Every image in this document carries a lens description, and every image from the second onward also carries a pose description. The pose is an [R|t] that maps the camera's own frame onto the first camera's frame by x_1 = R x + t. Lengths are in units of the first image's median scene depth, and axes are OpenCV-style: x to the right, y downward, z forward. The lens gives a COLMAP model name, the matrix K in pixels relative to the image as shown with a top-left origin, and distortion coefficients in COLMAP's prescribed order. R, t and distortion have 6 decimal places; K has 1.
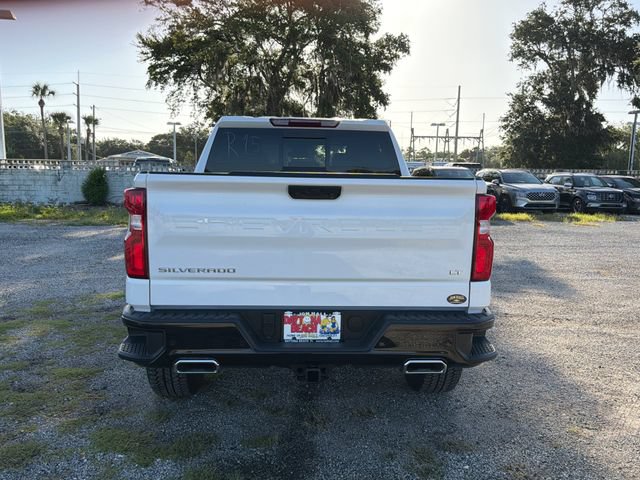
lens RADIAL K [[556.5, 0, 320.0], [0, 556.5, 240.0], [0, 0, 1]] dist [0.033802, -0.040400]
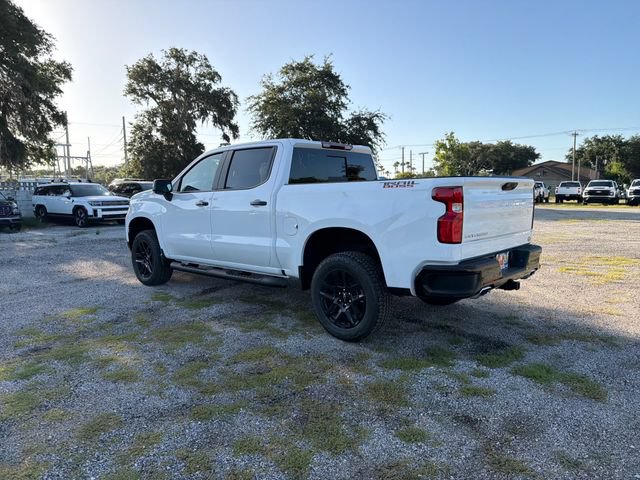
lens RADIAL K [[448.1, 0, 315.6], [0, 448.1, 239.9], [0, 0, 1]] dist [0.099213, -0.130046]
pose [[0.718632, -0.097033, 0.688588, -0.138067], [0.102147, 0.994205, 0.033496, -0.002340], [-0.687848, 0.046266, 0.724379, 0.032458]]
